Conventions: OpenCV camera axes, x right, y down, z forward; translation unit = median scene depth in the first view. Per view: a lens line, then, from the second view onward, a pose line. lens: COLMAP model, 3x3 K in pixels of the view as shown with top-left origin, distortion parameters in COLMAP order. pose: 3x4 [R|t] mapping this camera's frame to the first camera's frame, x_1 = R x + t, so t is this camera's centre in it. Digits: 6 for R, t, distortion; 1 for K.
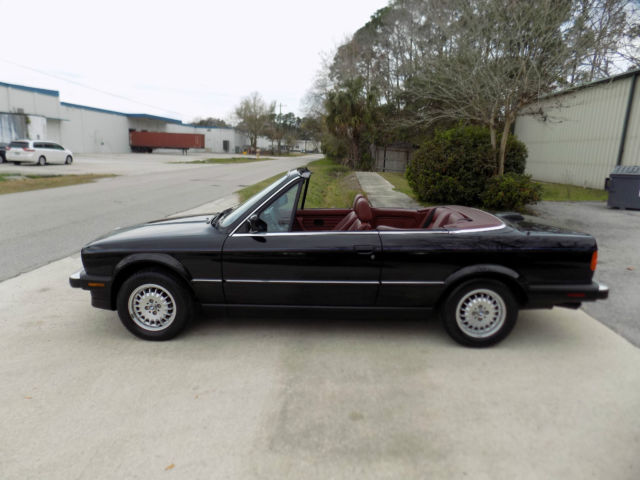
lens RADIAL K [[430.6, 0, 316.3], [0, 430.6, 243.4], [0, 0, 1]] dist [-0.083353, 0.075701]
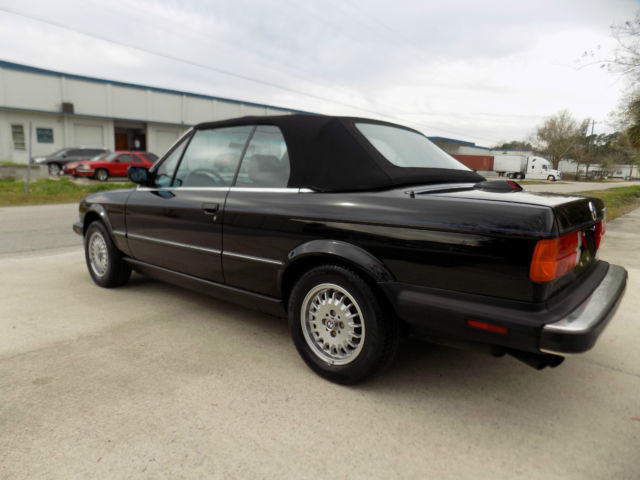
lens RADIAL K [[430.6, 0, 316.3], [0, 430.6, 243.4], [0, 0, 1]] dist [-0.083353, 0.075701]
pose [[0.790231, 0.103898, -0.603937, 0.215233], [-0.135875, 0.990699, -0.007353, 0.016599], [0.597556, 0.087871, 0.796998, 0.141286]]
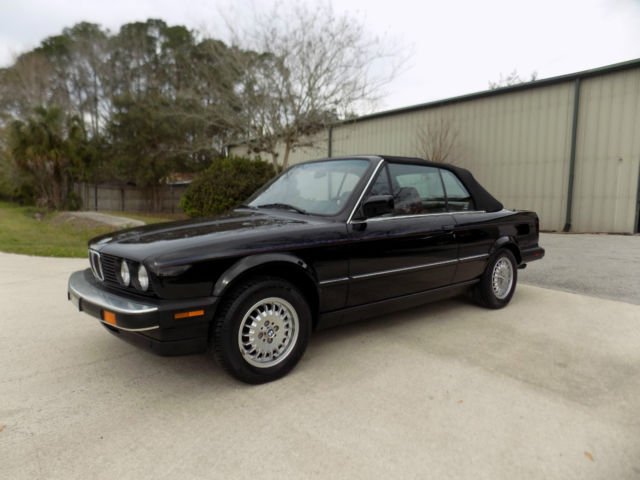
lens RADIAL K [[430.6, 0, 316.3], [0, 430.6, 243.4], [0, 0, 1]] dist [-0.083353, 0.075701]
pose [[0.761266, -0.074498, 0.644146, -0.229930], [0.136821, 0.989468, -0.047262, 0.015077], [-0.633841, 0.124112, 0.763441, 0.119327]]
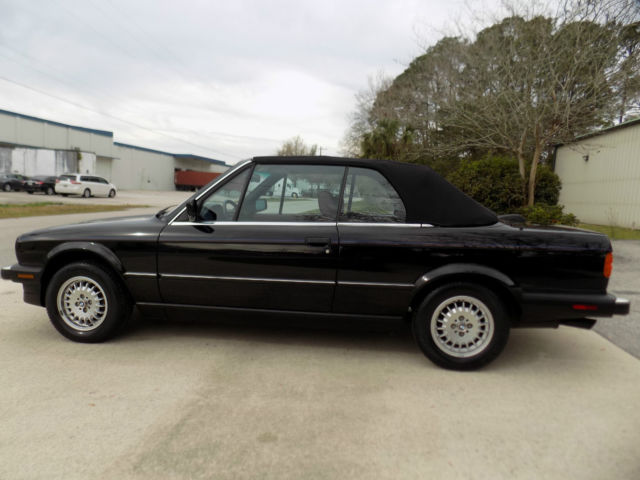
lens RADIAL K [[430.6, 0, 316.3], [0, 430.6, 243.4], [0, 0, 1]] dist [-0.083353, 0.075701]
pose [[0.995634, 0.027612, -0.089163, 0.052701], [-0.036187, 0.994720, -0.096037, 0.027963], [0.086040, 0.098845, 0.991376, 0.046559]]
